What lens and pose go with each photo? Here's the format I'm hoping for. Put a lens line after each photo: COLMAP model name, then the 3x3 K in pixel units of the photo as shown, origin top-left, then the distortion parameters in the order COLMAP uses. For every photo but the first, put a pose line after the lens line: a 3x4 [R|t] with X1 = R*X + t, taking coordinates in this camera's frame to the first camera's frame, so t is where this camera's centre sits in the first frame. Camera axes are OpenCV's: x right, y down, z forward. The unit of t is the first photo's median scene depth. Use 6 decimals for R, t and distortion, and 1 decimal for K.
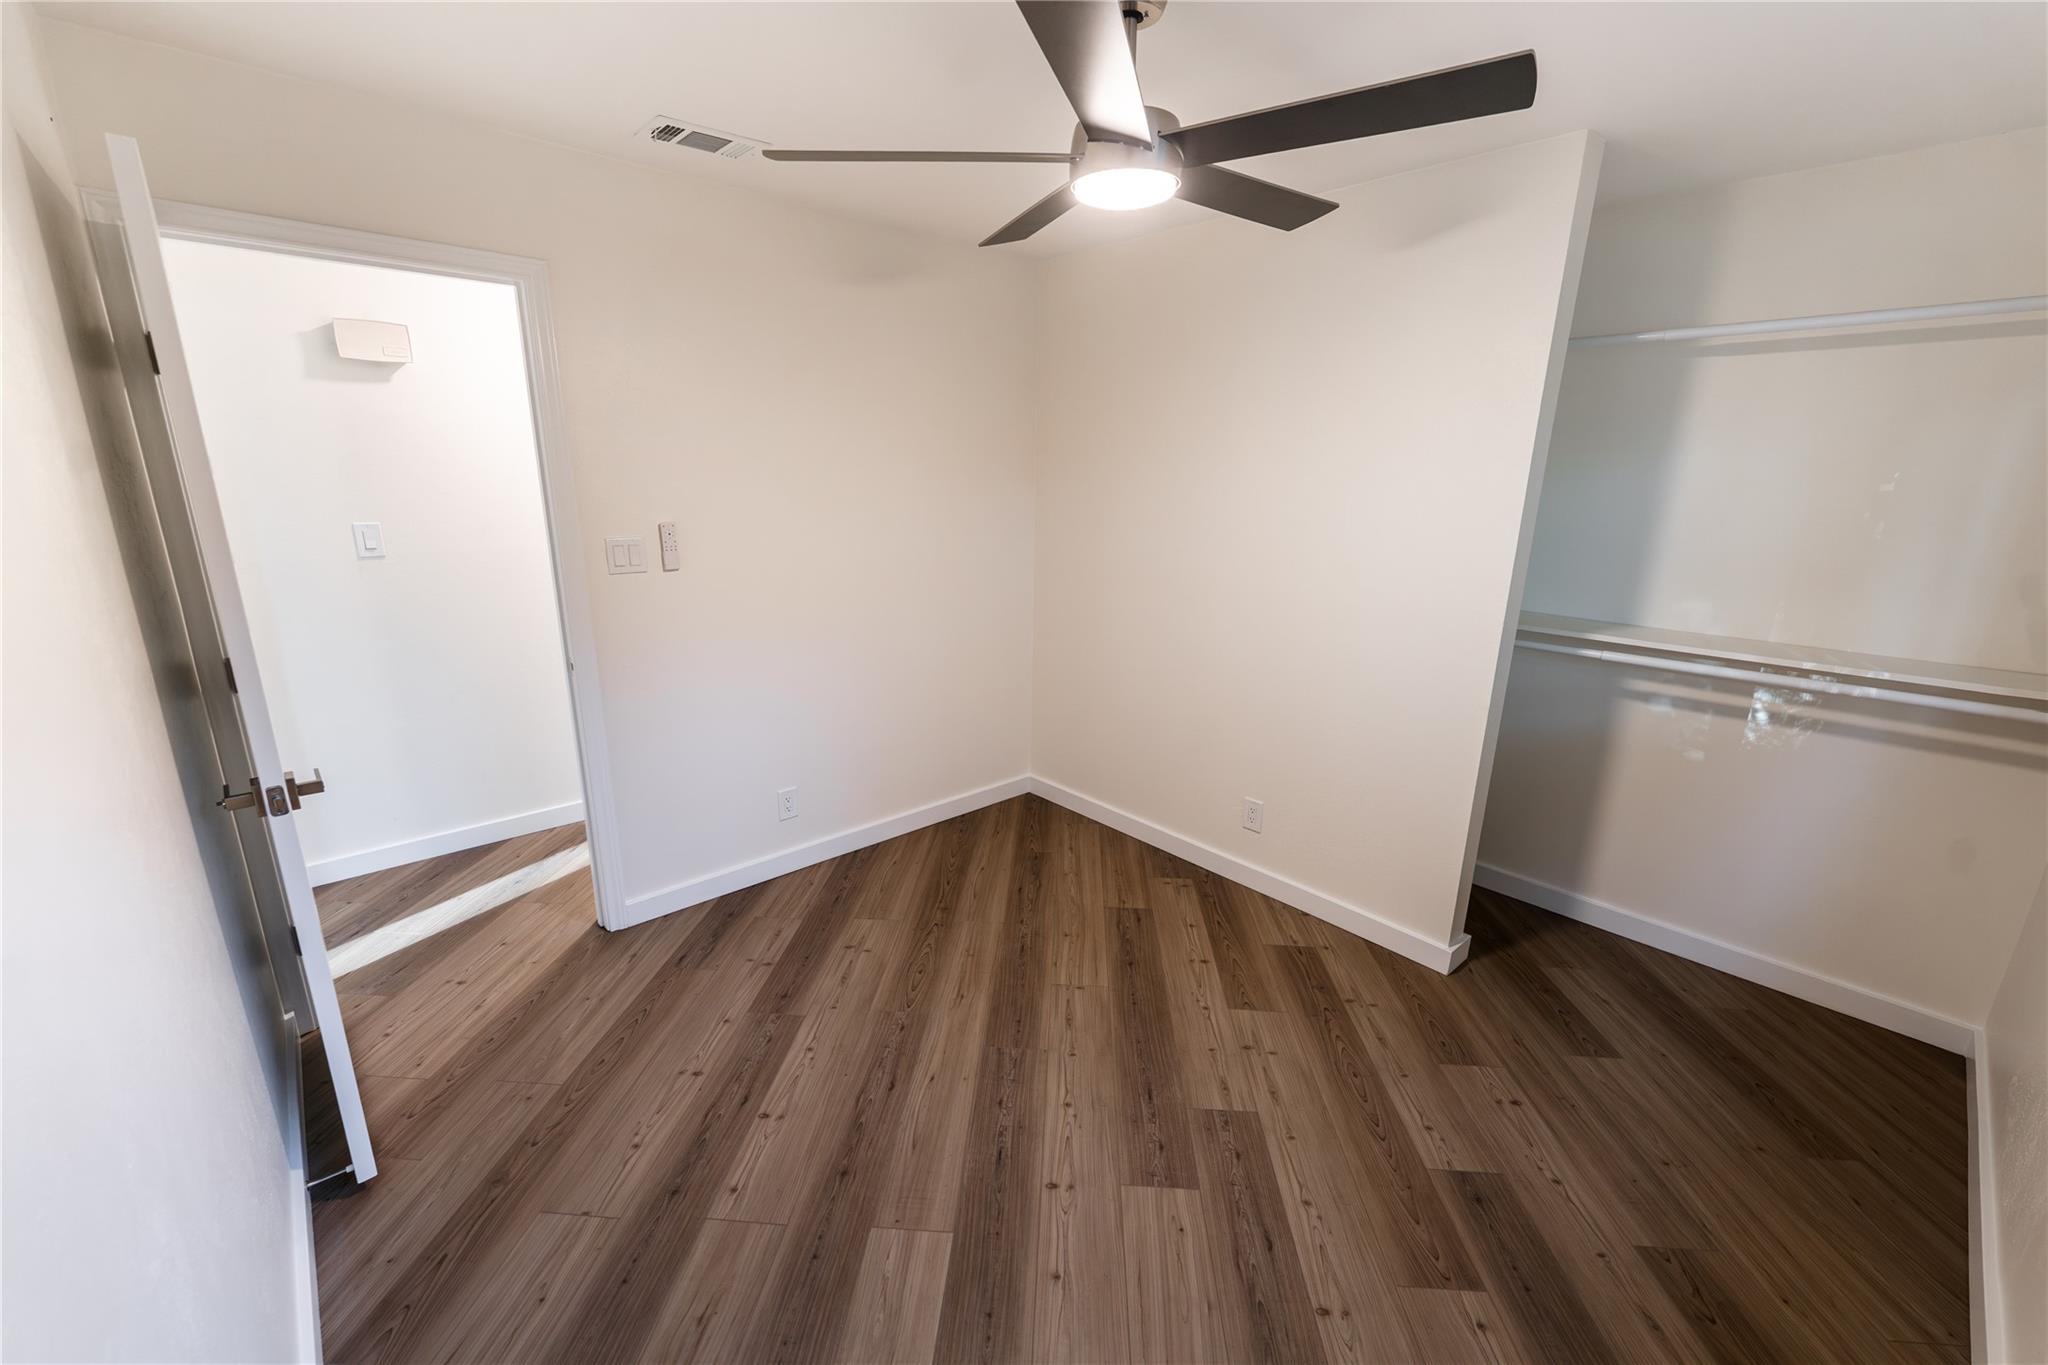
lens RADIAL K [[820.9, 0, 1025.6], [0, 820.9, 688.9], [0, 0, 1]] dist [0.000239, -0.000372]
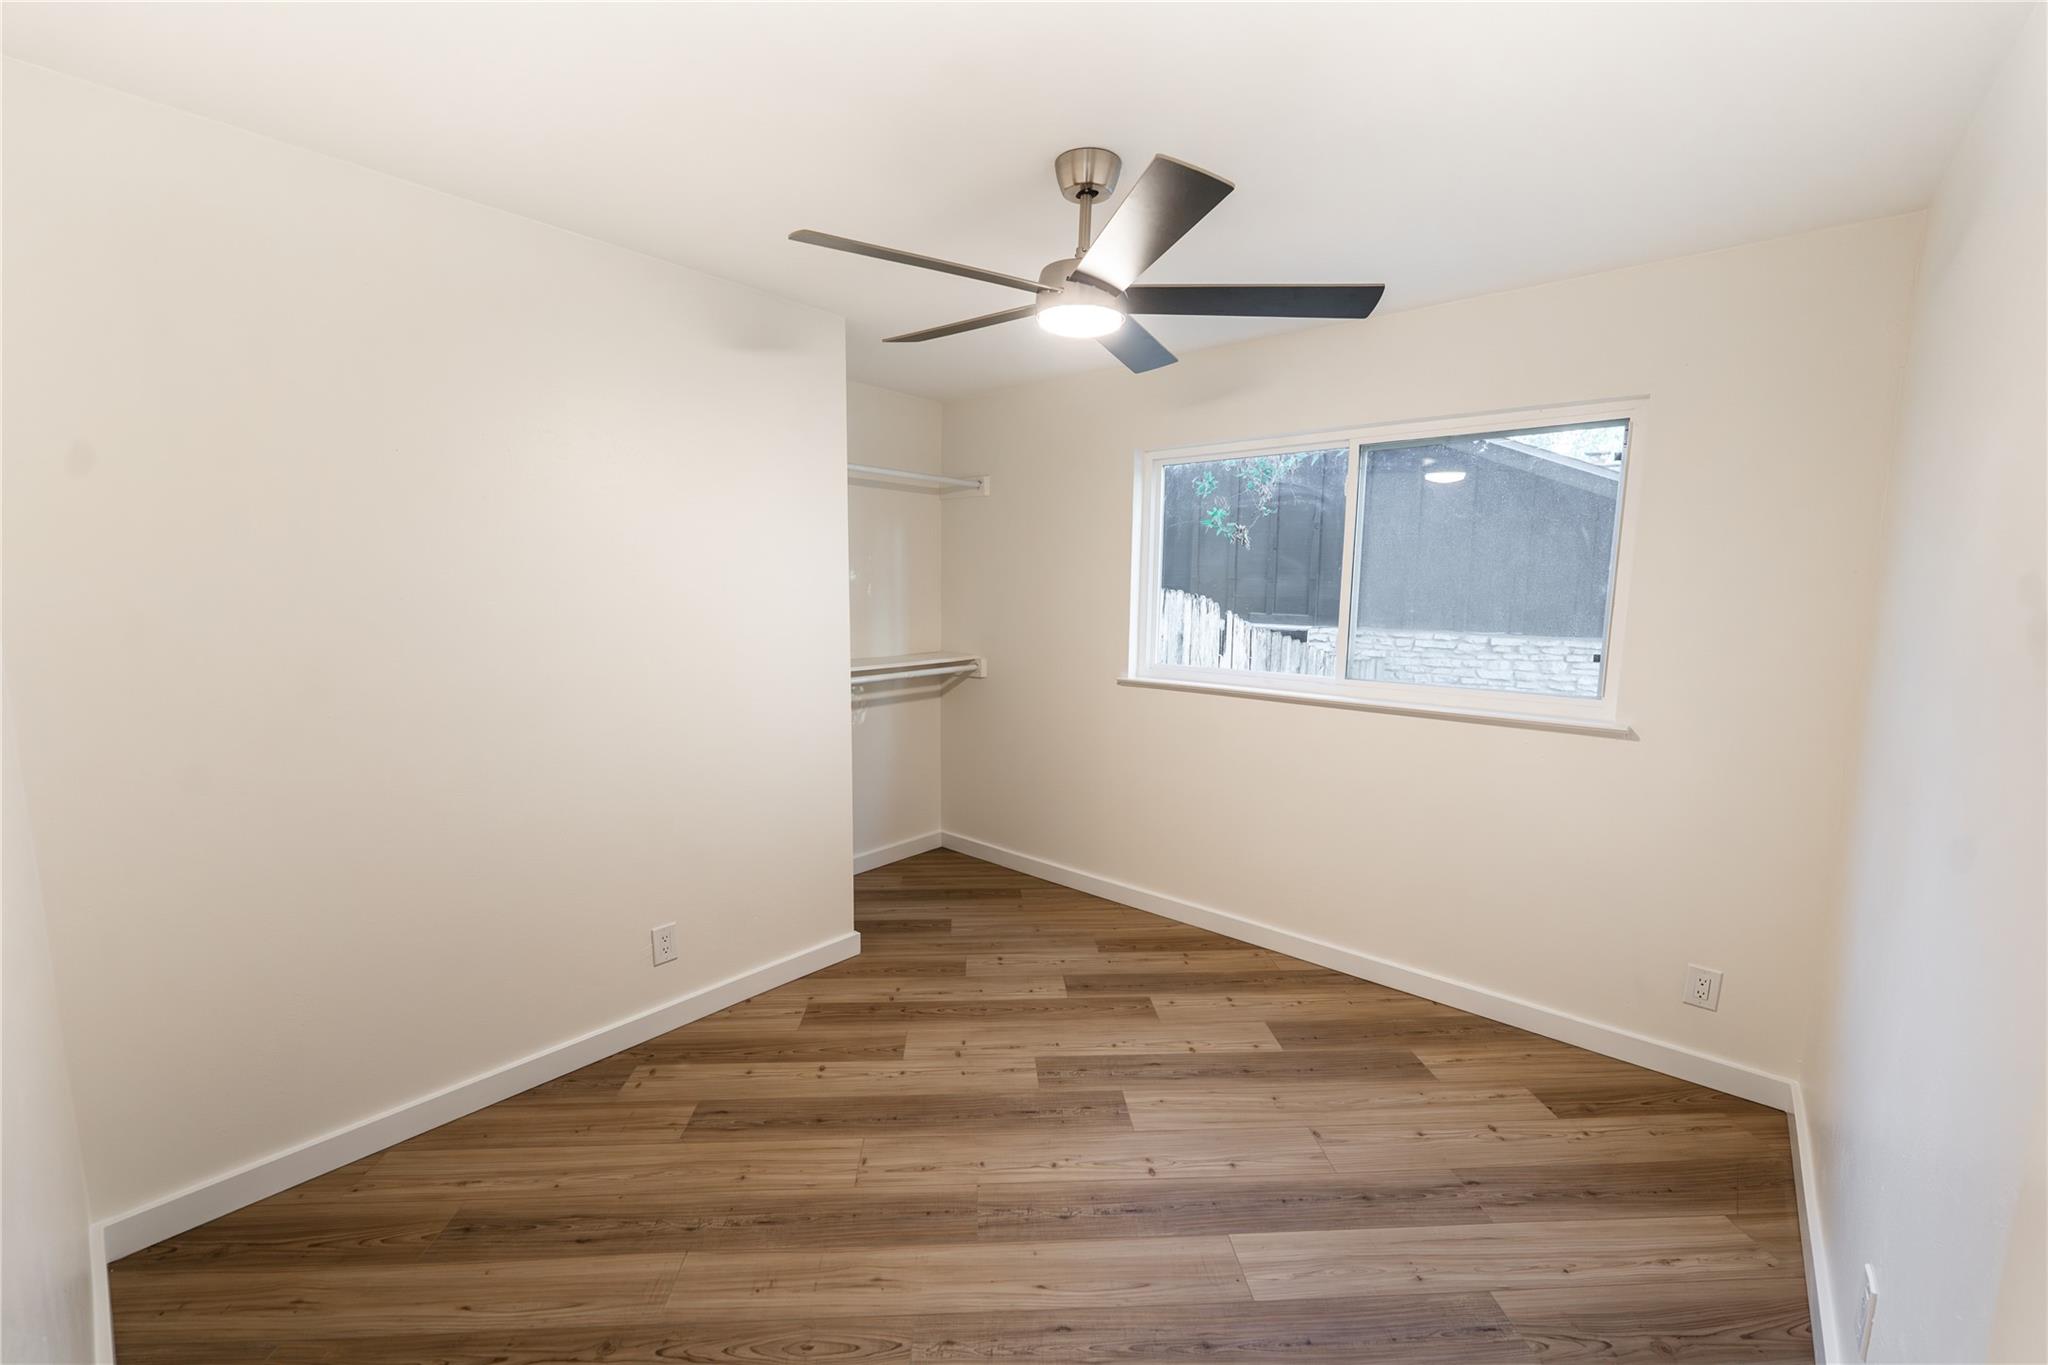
lens RADIAL K [[820.9, 0, 1025.6], [0, 820.9, 688.9], [0, 0, 1]] dist [0.000239, -0.000372]
pose [[-0.131047, -0.145583, 0.980629, -0.768712], [0.241189, 0.954757, 0.173974, -0.211465], [-0.961590, 0.259316, -0.090004, 0.887600]]
